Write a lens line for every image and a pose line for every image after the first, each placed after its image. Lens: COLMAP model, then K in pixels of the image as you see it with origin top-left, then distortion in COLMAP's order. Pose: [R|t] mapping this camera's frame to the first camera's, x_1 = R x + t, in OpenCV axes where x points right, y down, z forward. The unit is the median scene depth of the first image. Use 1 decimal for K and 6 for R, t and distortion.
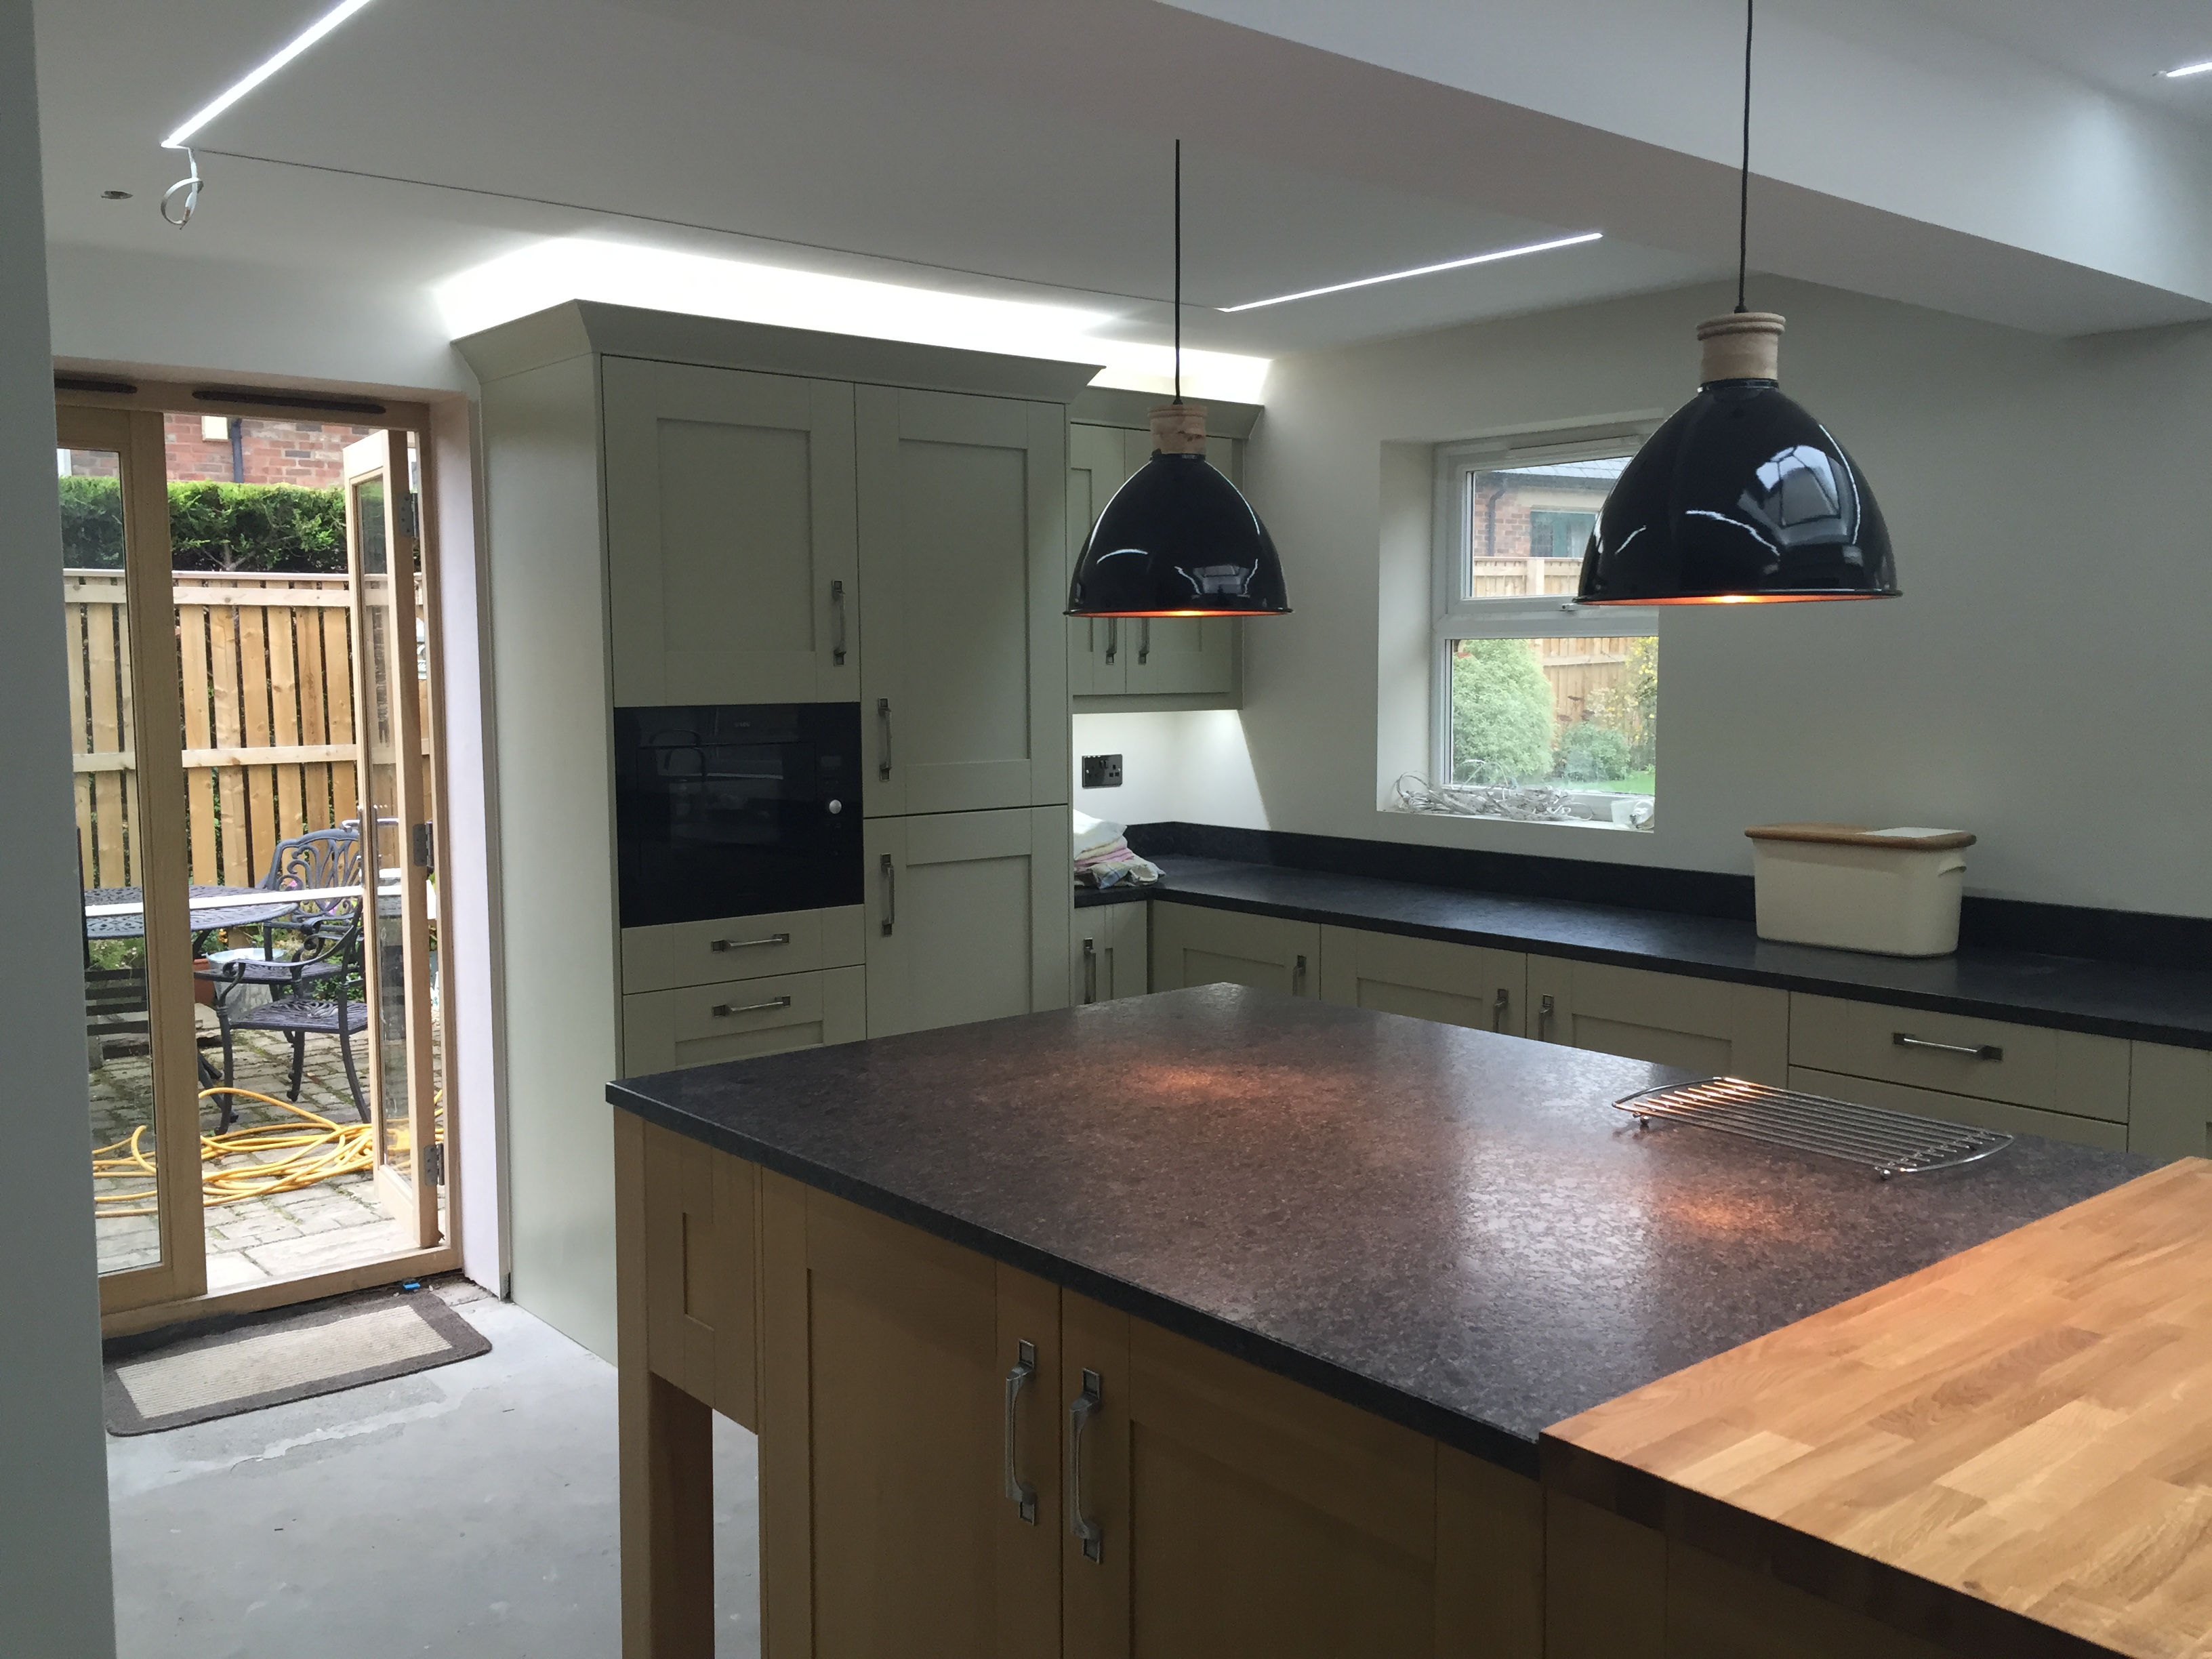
lens RADIAL K [[1864.7, 0, 1106.3], [0, 1864.7, 823.1], [0, 0, 1]] dist [0.069578, -0.079673]
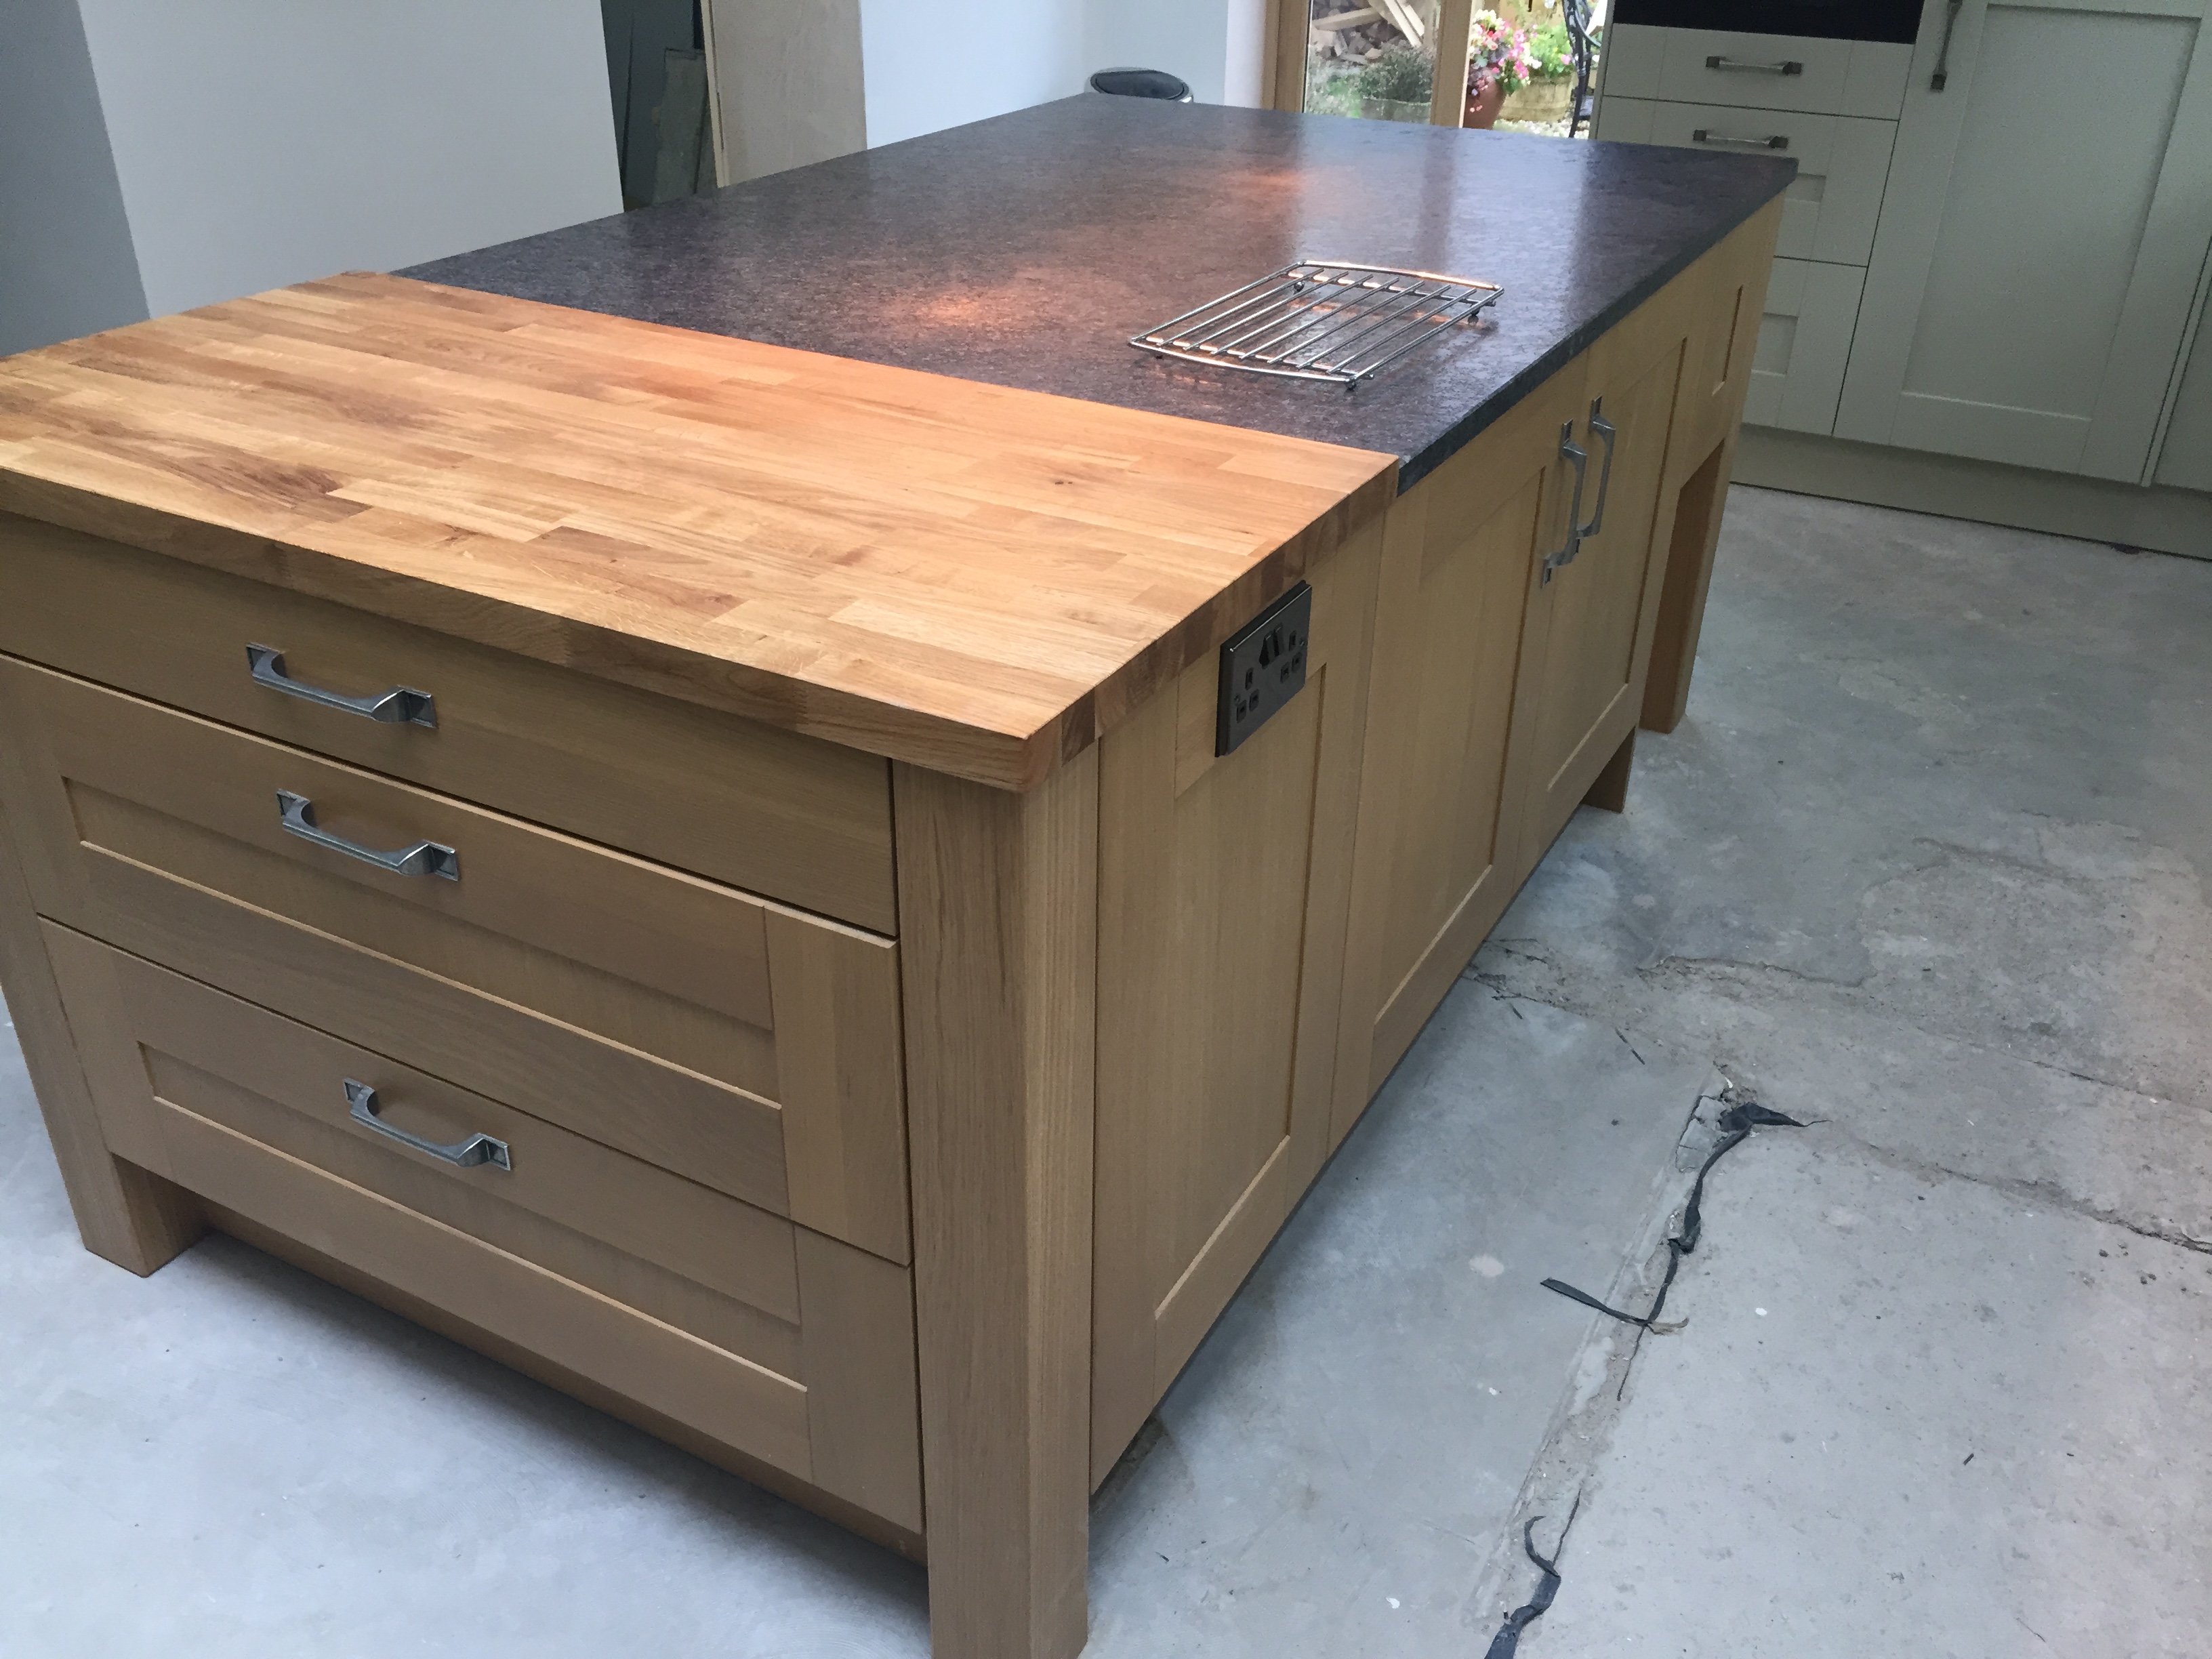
lens RADIAL K [[1864.7, 0, 1100.4], [0, 1864.7, 829.7], [0, 0, 1]] dist [0.069578, -0.079673]
pose [[0.332977, 0.470202, -0.817335, 0.633945], [-0.102464, 0.879709, 0.464342, -0.002960], [0.937351, -0.070867, 0.341101, 0.368736]]
